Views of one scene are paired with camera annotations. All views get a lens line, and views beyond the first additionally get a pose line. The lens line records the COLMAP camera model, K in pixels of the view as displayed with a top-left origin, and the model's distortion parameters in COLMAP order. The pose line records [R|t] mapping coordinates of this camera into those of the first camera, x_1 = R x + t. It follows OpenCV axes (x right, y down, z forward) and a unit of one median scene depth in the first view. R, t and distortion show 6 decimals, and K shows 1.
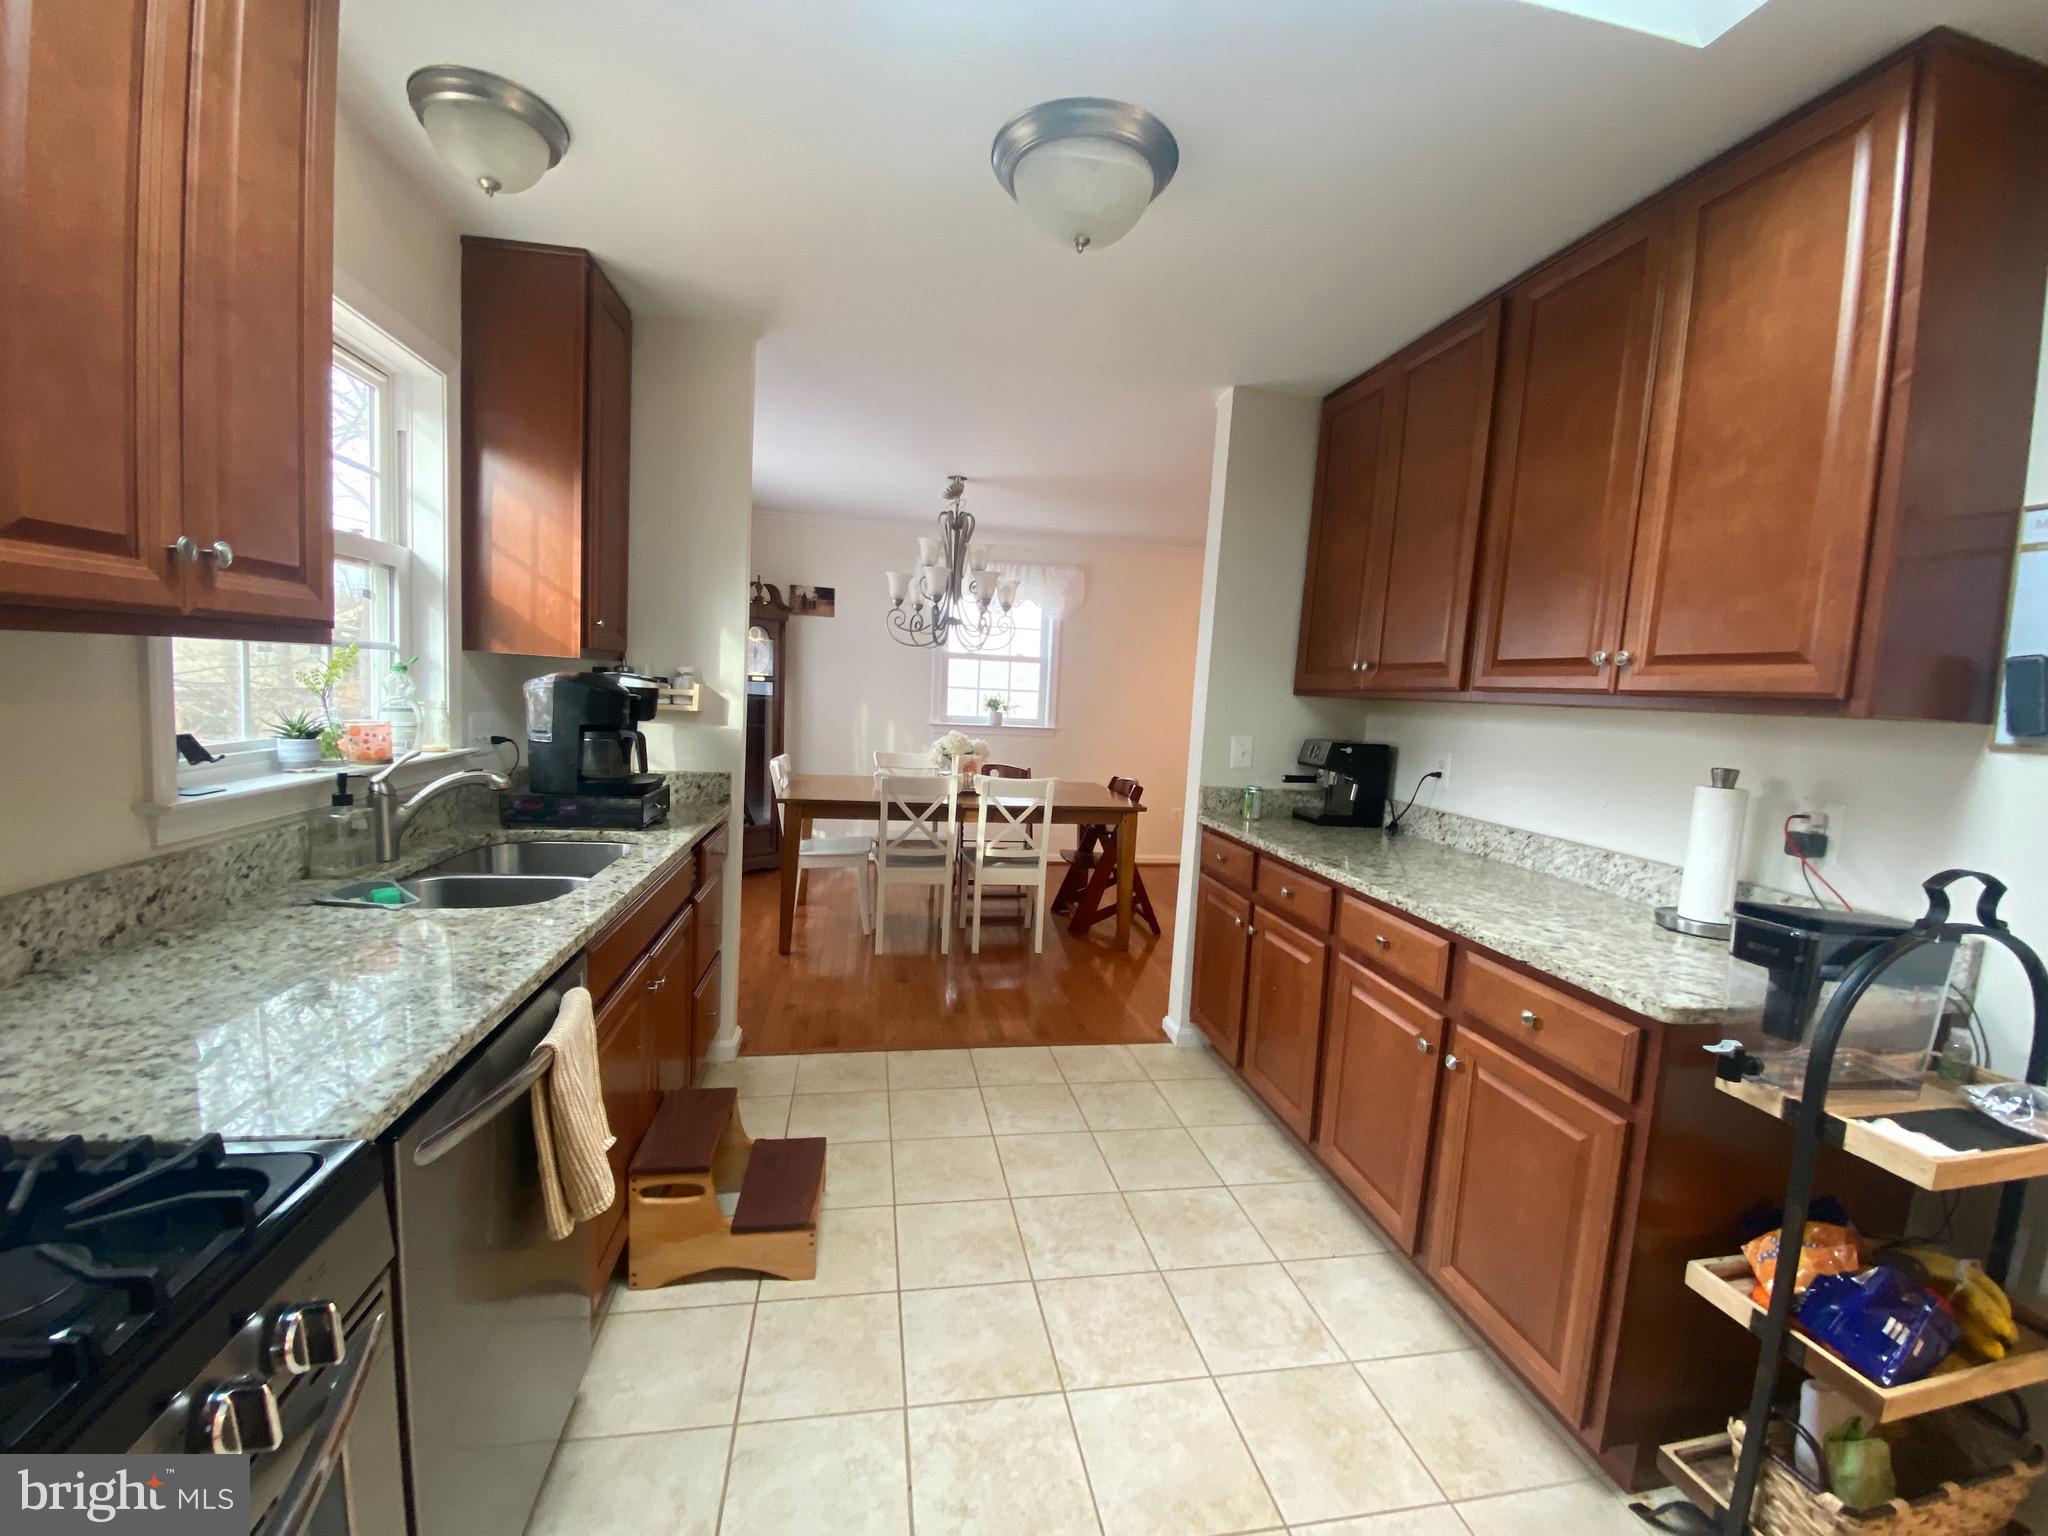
lens RADIAL K [[828.2, 0, 1017.0], [0, 828.2, 757.7], [0, 0, 1]] dist [-0.009749, -0.007471]
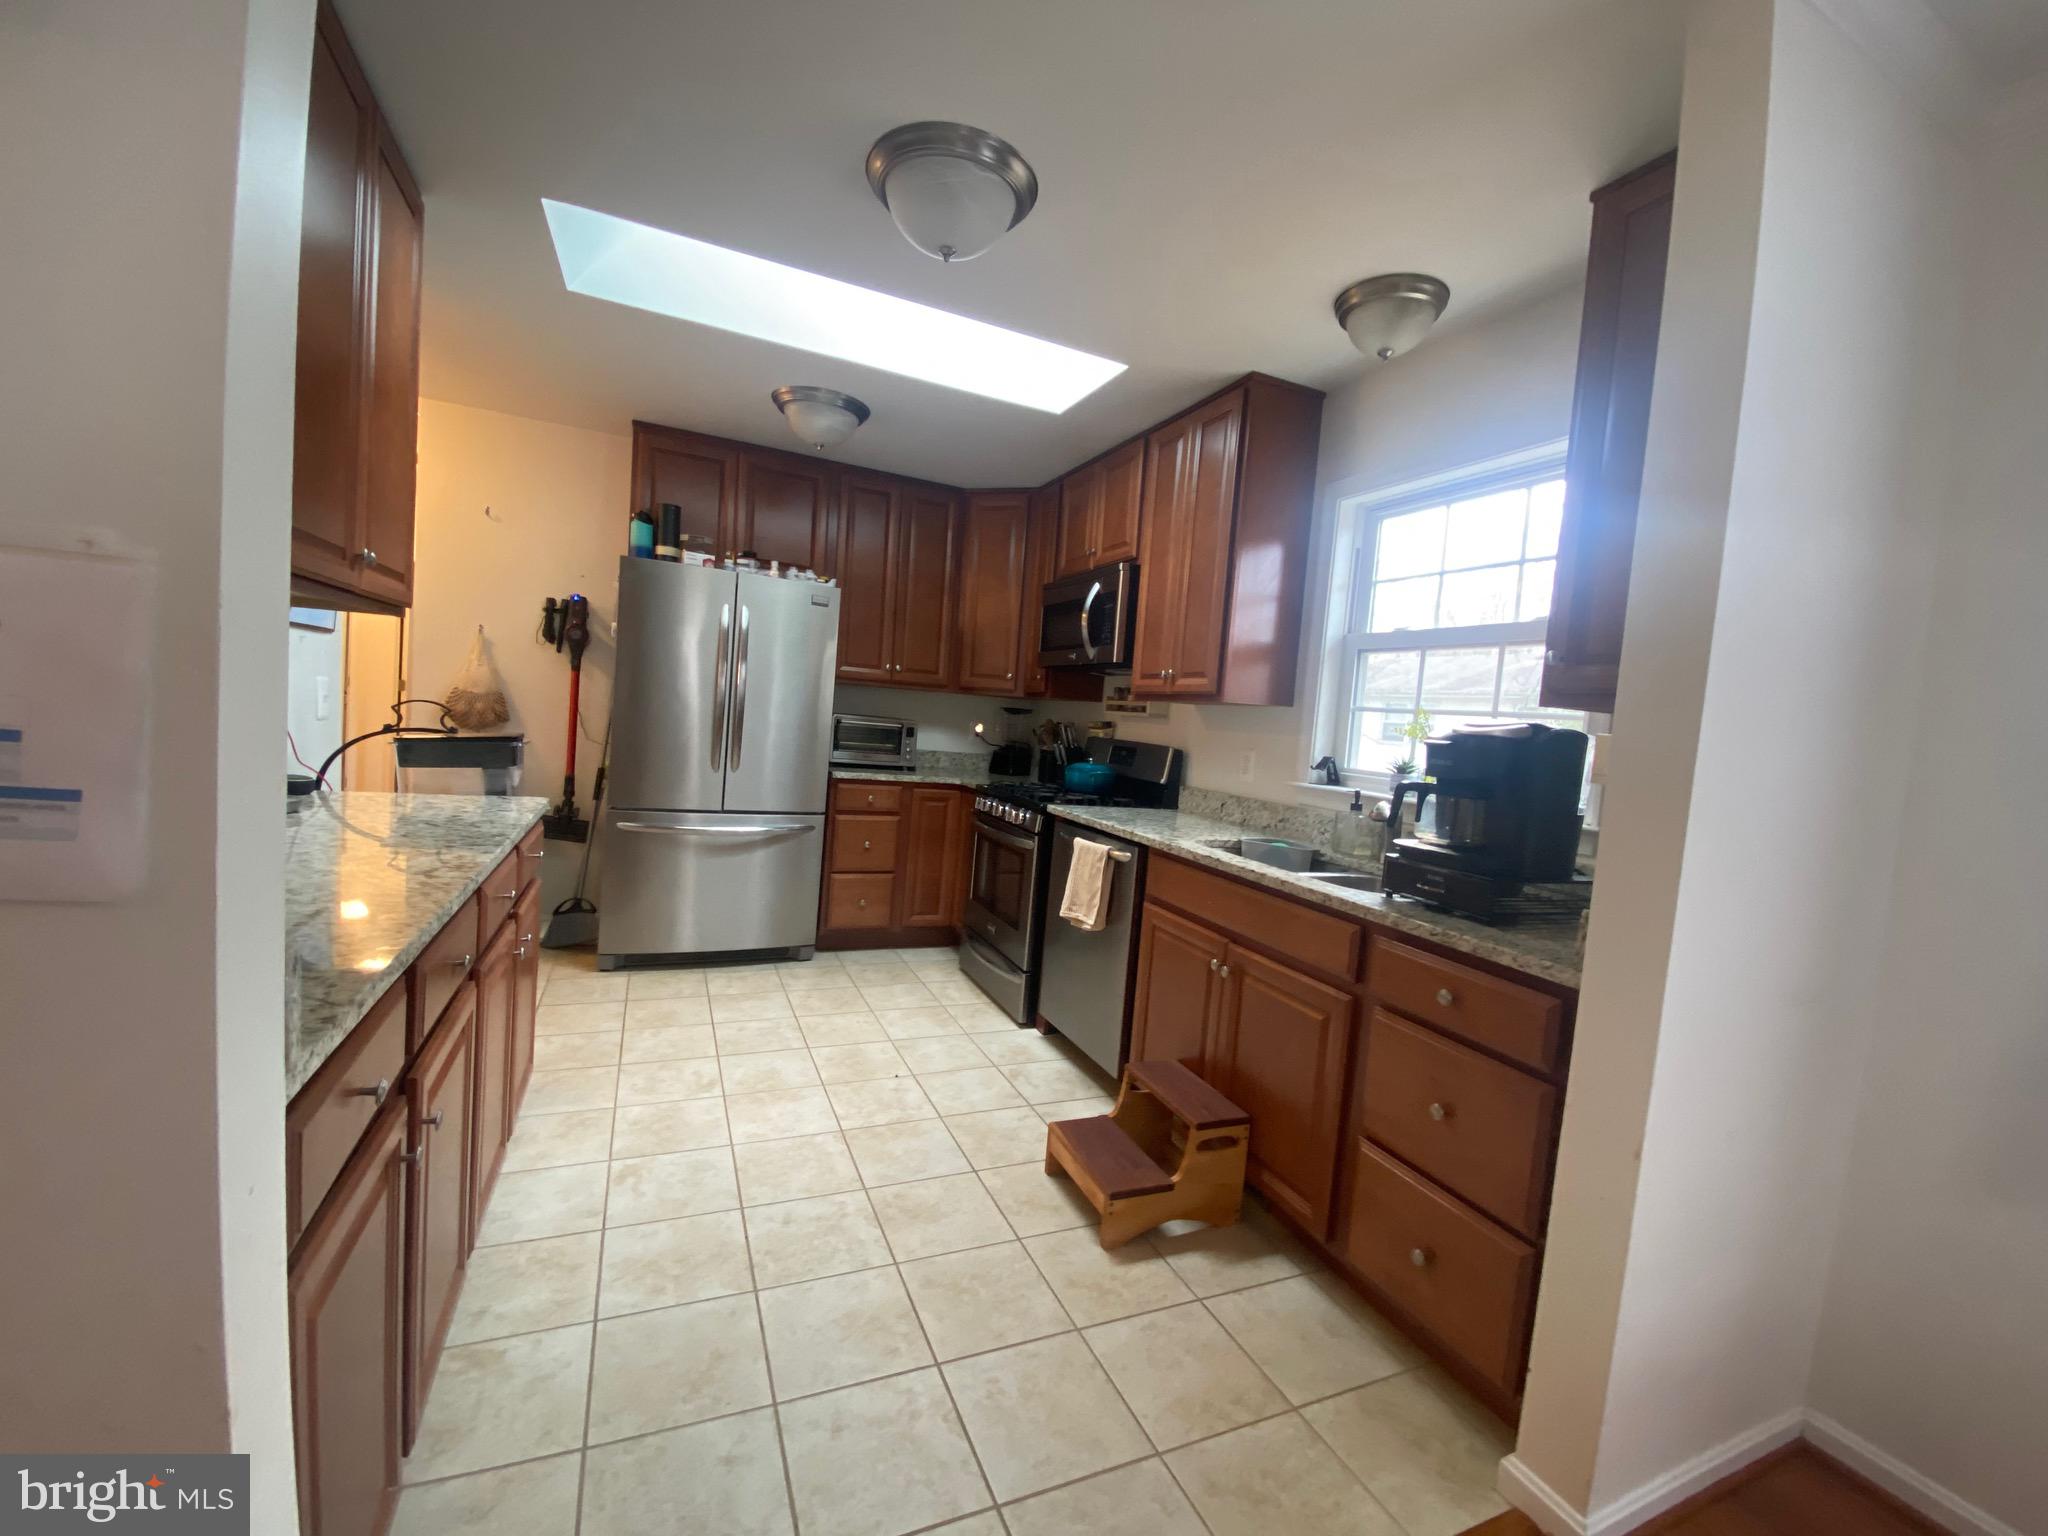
lens RADIAL K [[828.2, 0, 1035.0], [0, 828.2, 760.4], [0, 0, 1]] dist [-0.009749, -0.007471]
pose [[-0.960437, -0.117572, -0.252462, 0.174402], [-0.152537, 0.980531, 0.123656, -0.138140], [0.233009, 0.157273, -0.959673, 2.375480]]
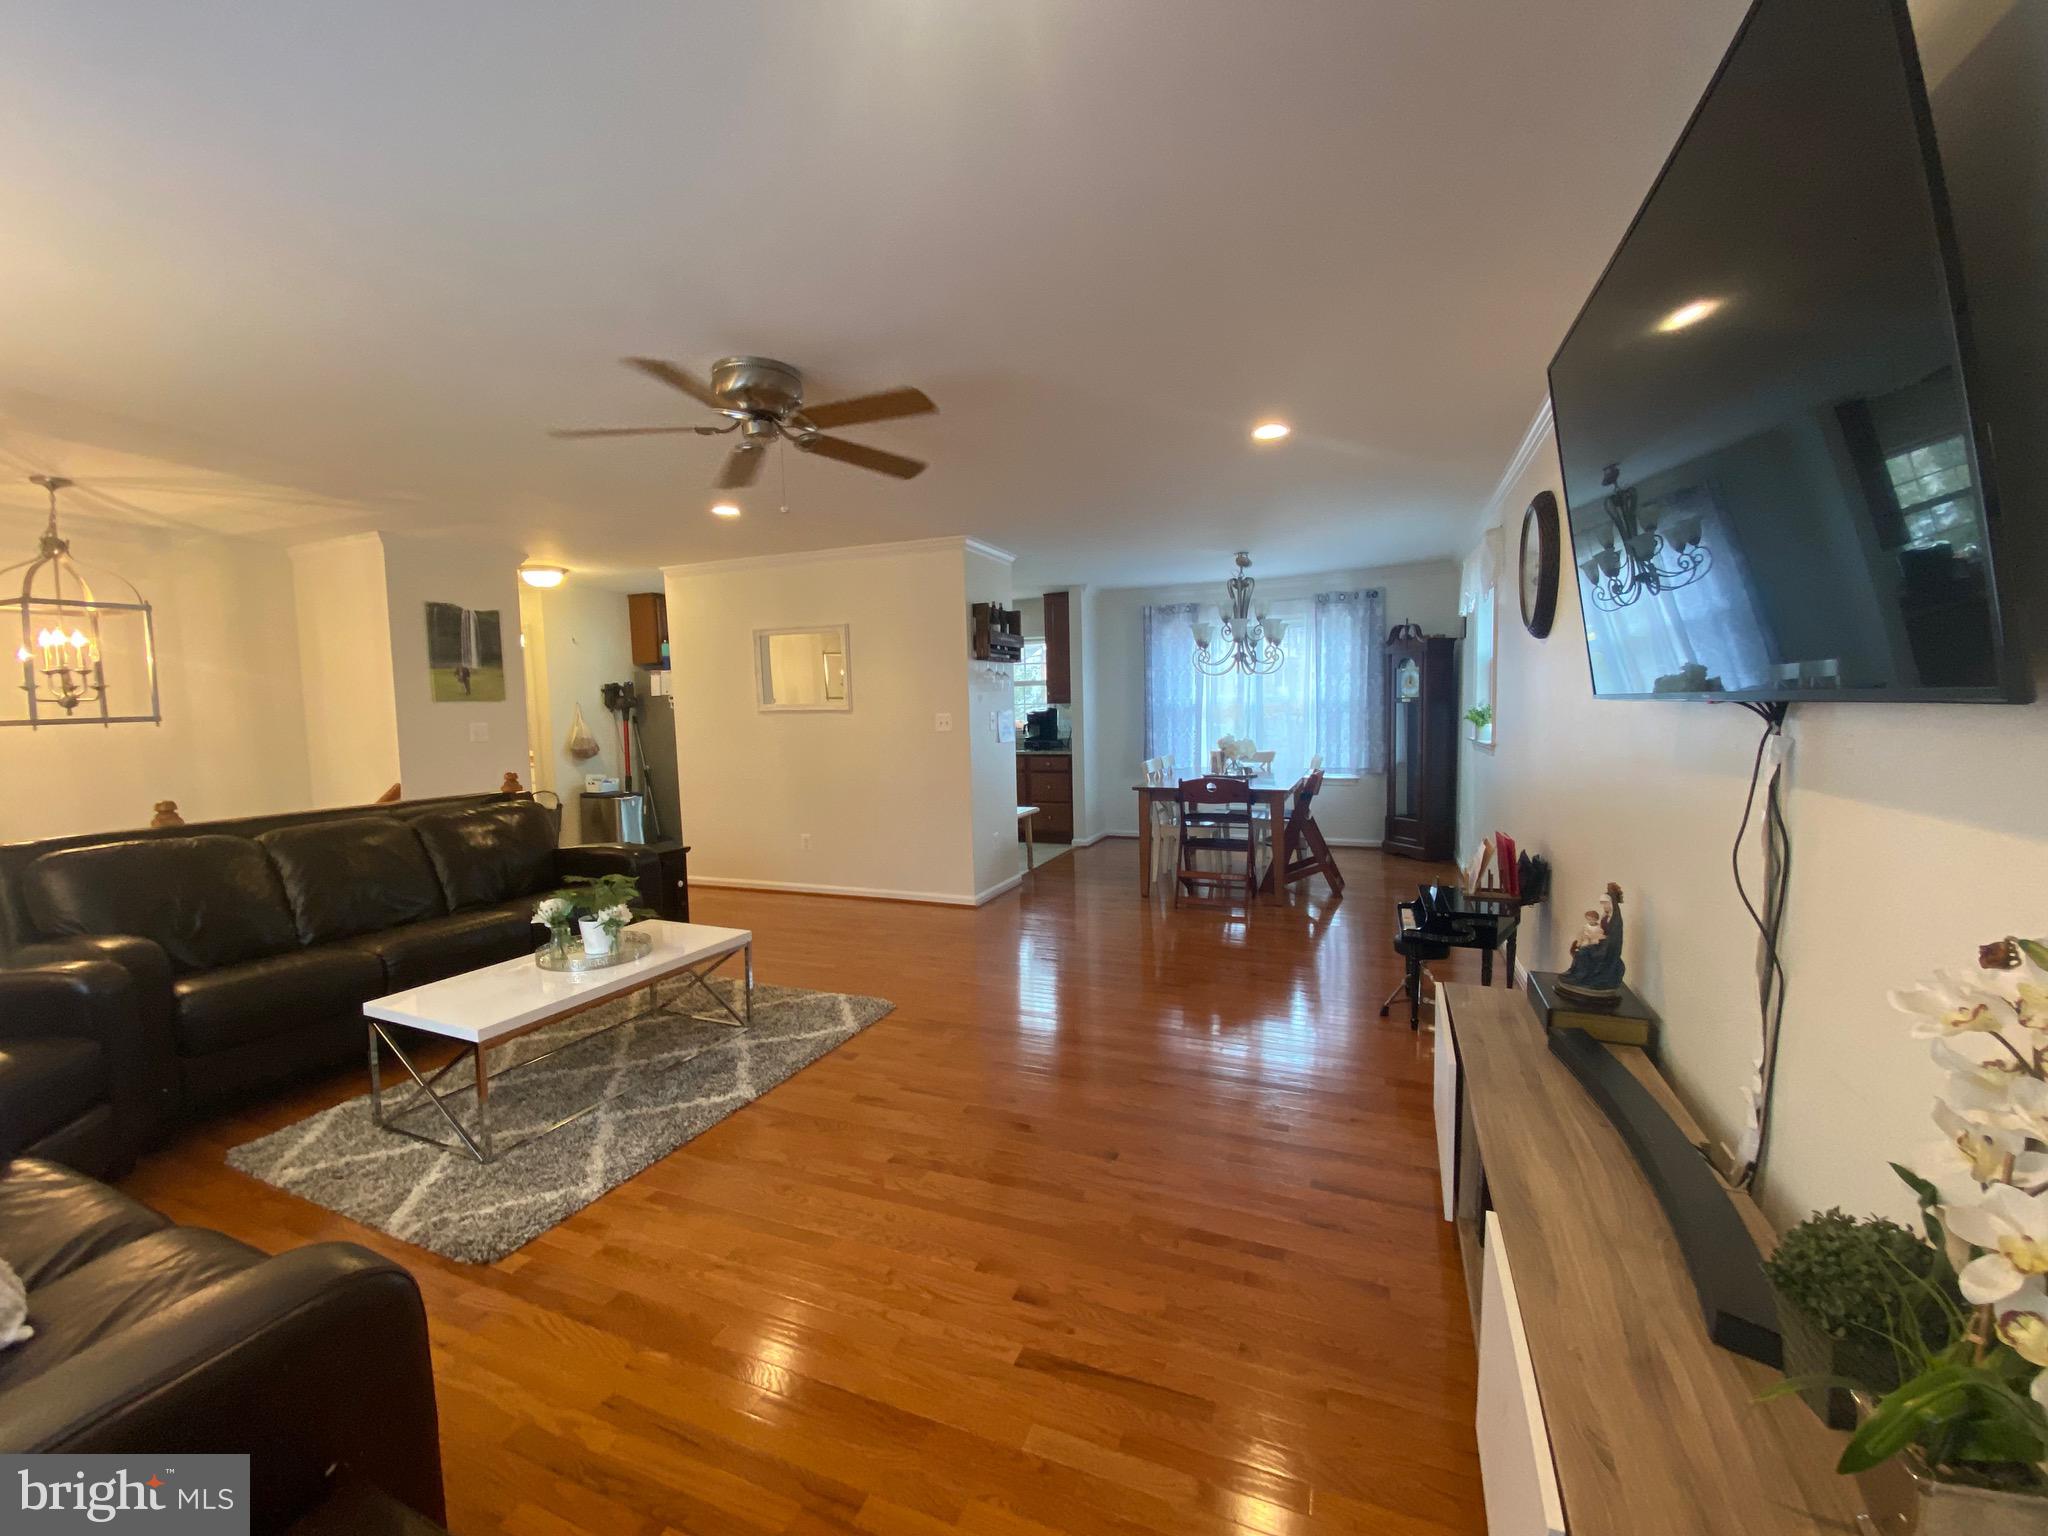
lens RADIAL K [[828.2, 0, 1015.8], [0, 828.2, 772.8], [0, 0, 1]] dist [-0.009749, -0.007471]
pose [[-0.543459, 0.026190, -0.839027, 3.737880], [-0.080157, 0.993327, 0.082927, -0.164113], [0.835600, 0.112322, -0.537733, 4.133296]]
